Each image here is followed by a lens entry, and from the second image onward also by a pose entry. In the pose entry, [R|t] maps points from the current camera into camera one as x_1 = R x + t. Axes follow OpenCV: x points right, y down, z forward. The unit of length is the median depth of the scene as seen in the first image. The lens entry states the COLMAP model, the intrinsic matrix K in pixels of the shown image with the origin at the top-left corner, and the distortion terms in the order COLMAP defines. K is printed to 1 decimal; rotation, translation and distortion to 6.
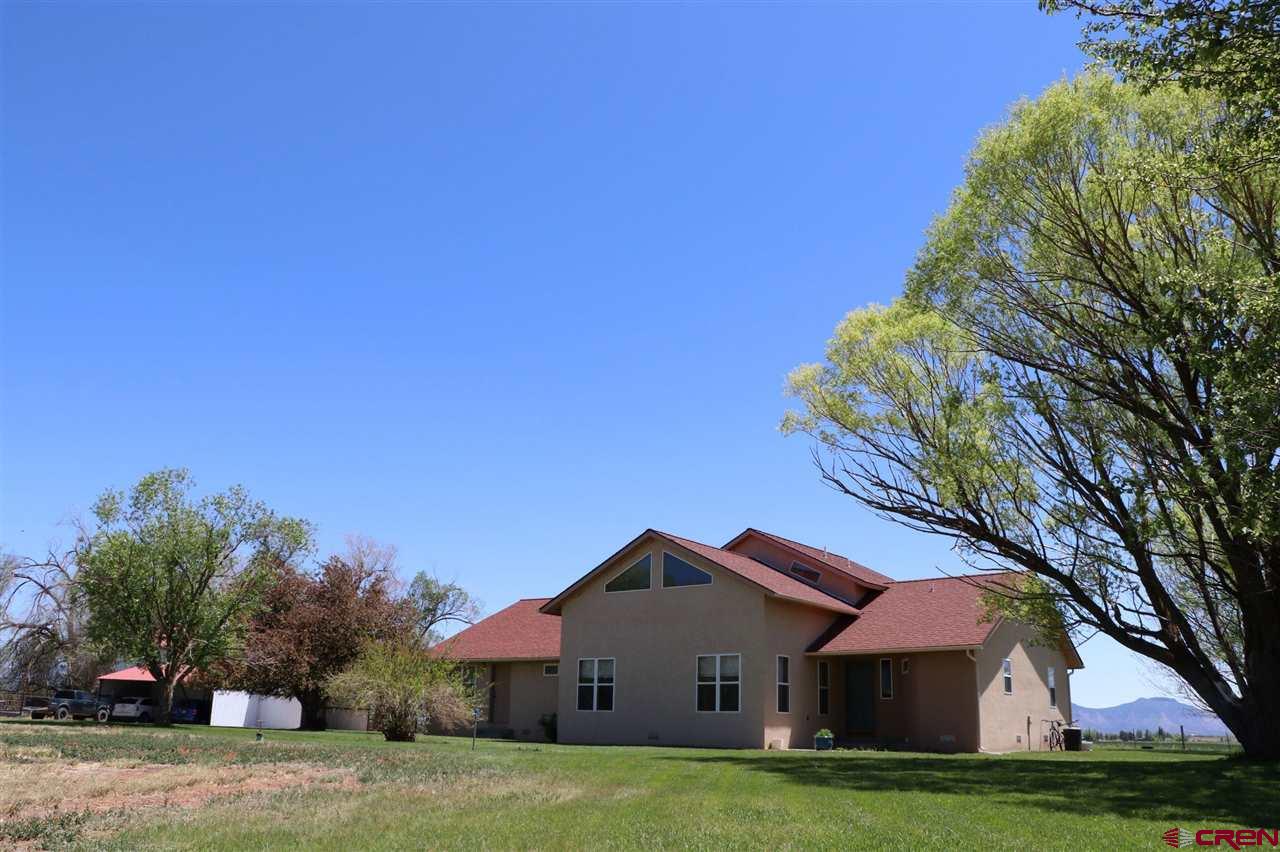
lens RADIAL K [[1037.0, 0, 635.9], [0, 1037.0, 430.0], [0, 0, 1]] dist [-0.180450, 0.135275]
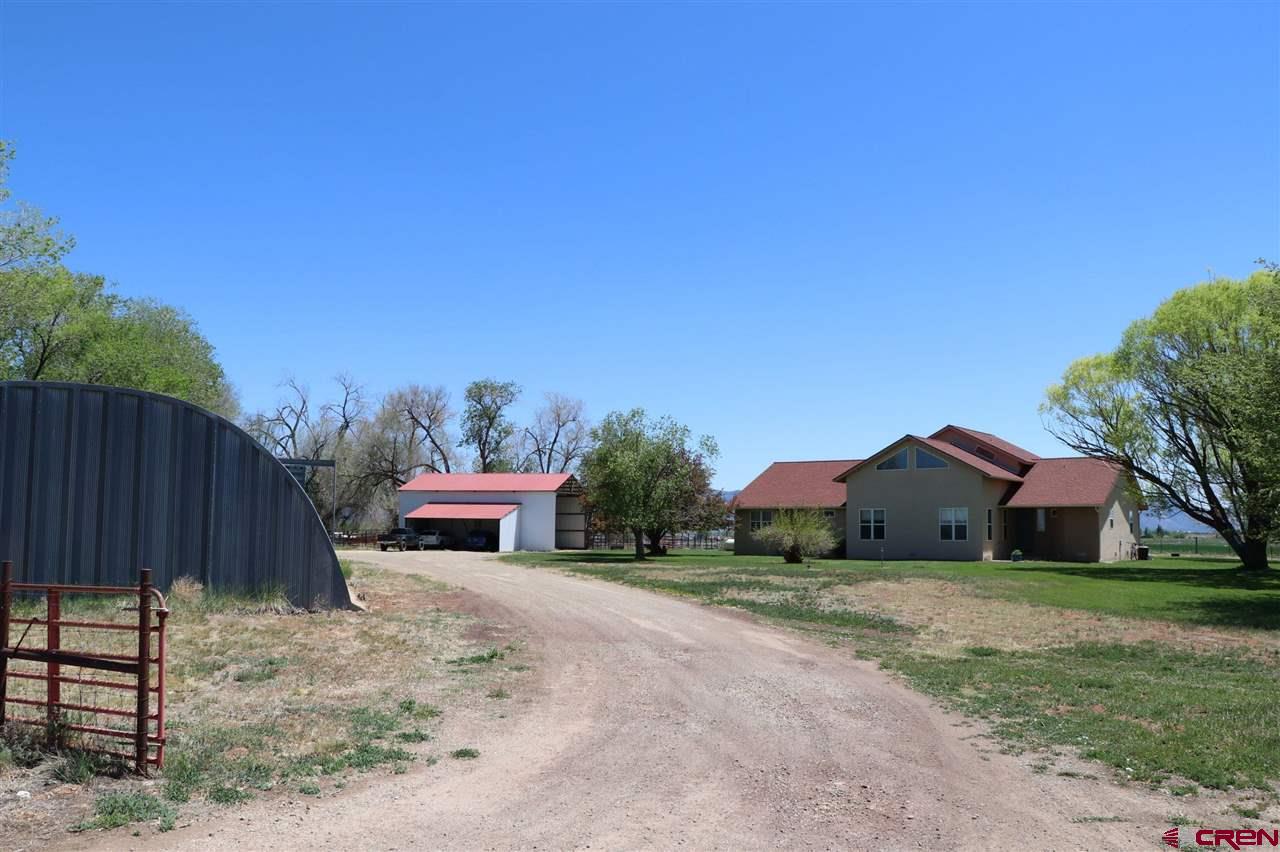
lens RADIAL K [[1037.0, 0, 644.5], [0, 1037.0, 423.6], [0, 0, 1]] dist [-0.180450, 0.135275]
pose [[0.999915, -0.012986, -0.000735, -0.475602], [0.012899, 0.982736, 0.184561, -0.270839], [-0.001674, -0.184555, 0.982821, -0.737319]]
